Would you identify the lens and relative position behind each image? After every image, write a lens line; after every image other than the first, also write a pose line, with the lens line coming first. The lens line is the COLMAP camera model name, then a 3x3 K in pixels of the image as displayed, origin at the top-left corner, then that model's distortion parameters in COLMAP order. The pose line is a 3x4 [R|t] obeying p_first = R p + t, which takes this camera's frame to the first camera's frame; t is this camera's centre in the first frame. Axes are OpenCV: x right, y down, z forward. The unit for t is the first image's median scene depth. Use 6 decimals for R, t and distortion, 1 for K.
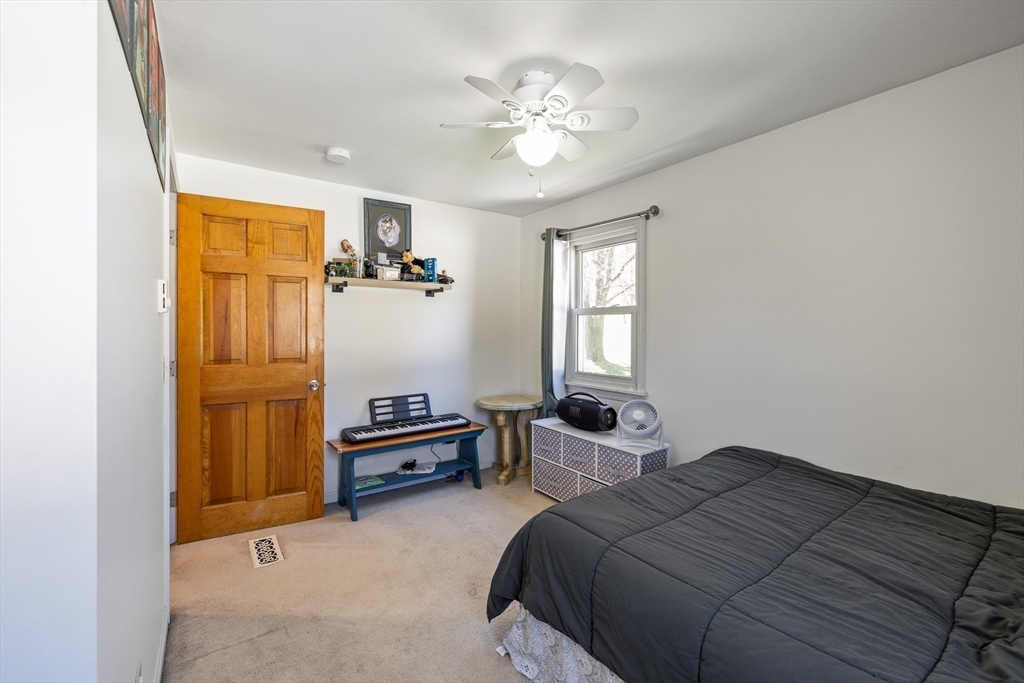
lens RADIAL K [[428.1, 0, 512.6], [0, 428.1, 335.2], [0, 0, 1]] dist [-0.001613, 0.000666]
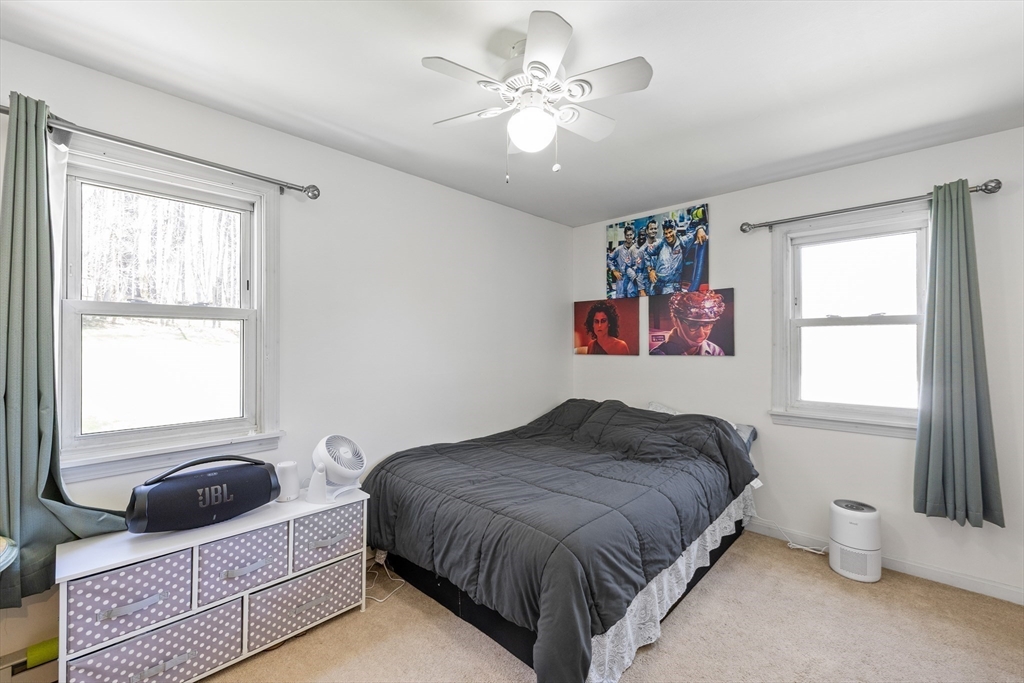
lens RADIAL K [[428.1, 0, 515.0], [0, 428.1, 342.5], [0, 0, 1]] dist [-0.001613, 0.000666]
pose [[-0.188514, 0.005191, 0.982057, -0.561278], [0.015645, 0.999875, -0.002282, -0.008881], [-0.981946, 0.014934, -0.188572, 0.878730]]
